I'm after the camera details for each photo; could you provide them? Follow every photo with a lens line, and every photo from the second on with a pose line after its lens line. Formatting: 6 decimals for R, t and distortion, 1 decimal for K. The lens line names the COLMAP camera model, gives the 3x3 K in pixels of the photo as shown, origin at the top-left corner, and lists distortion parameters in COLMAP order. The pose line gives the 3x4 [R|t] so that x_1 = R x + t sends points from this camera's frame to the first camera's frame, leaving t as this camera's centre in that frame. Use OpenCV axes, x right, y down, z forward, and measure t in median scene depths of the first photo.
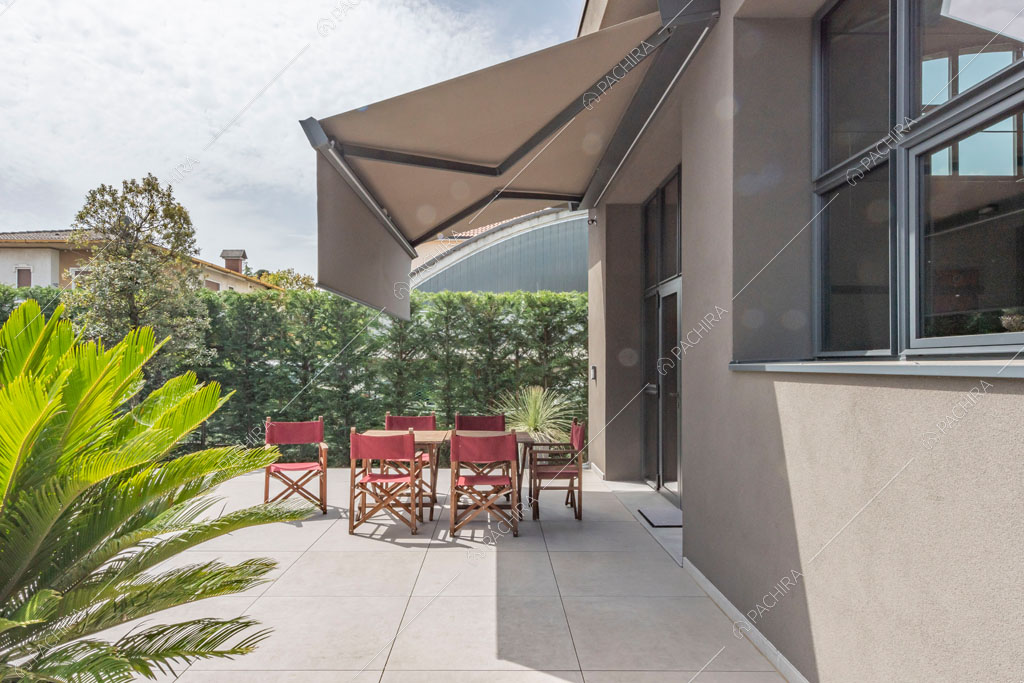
lens RADIAL K [[621.5, 0, 511.3], [0, 621.5, 351.0], [0, 0, 1]] dist [0.038121, -0.000667]
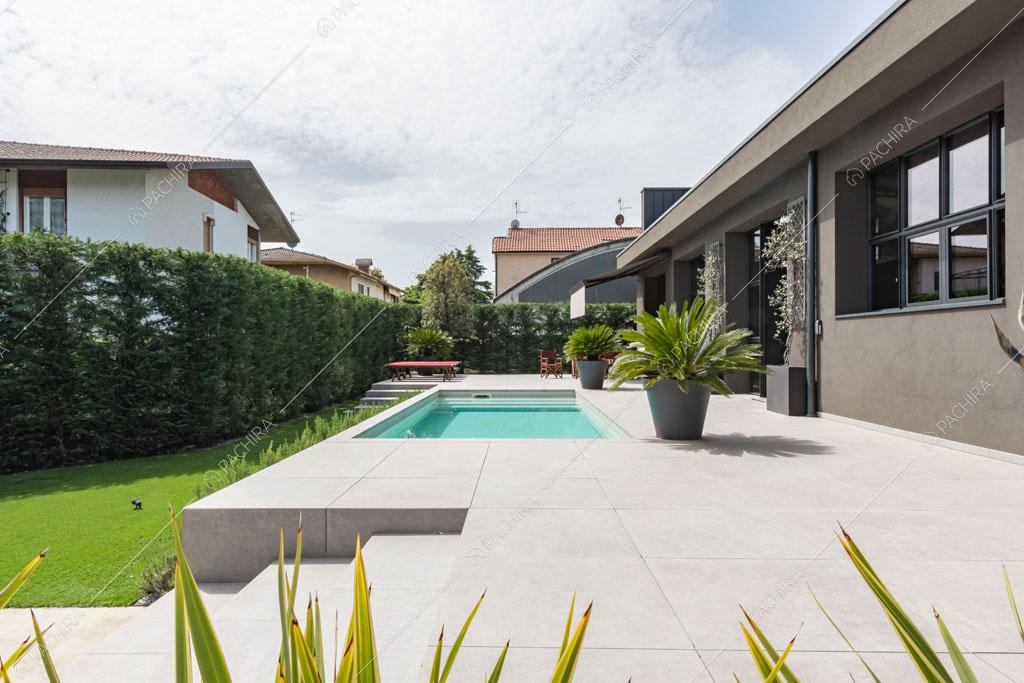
lens RADIAL K [[629.0, 0, 504.7], [0, 629.0, 346.6], [0, 0, 1]] dist [0.022307, -0.002709]
pose [[0.999221, -0.007424, -0.038758, -0.256194], [0.008369, 0.999670, 0.024277, 0.002692], [0.038565, -0.024582, 0.998954, -1.287051]]
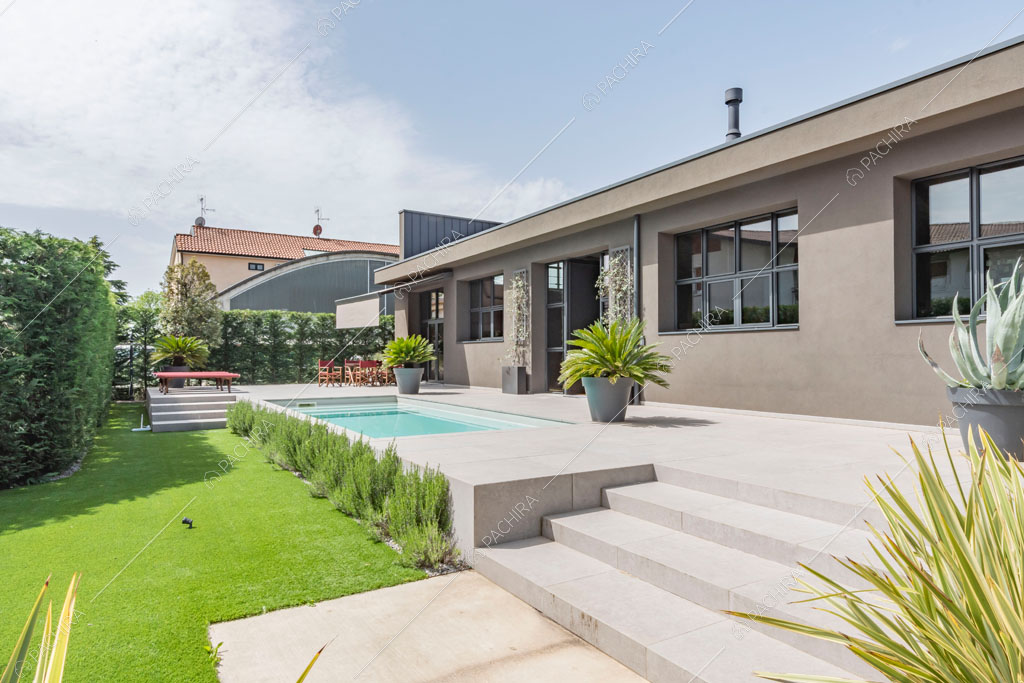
lens RADIAL K [[621.5, 0, 511.3], [0, 621.5, 351.0], [0, 0, 1]] dist [0.038121, -0.000667]
pose [[0.868505, -0.001737, 0.495678, -0.634940], [-0.006025, 0.999883, 0.014060, 0.005287], [-0.495644, -0.015198, 0.868393, -1.312279]]
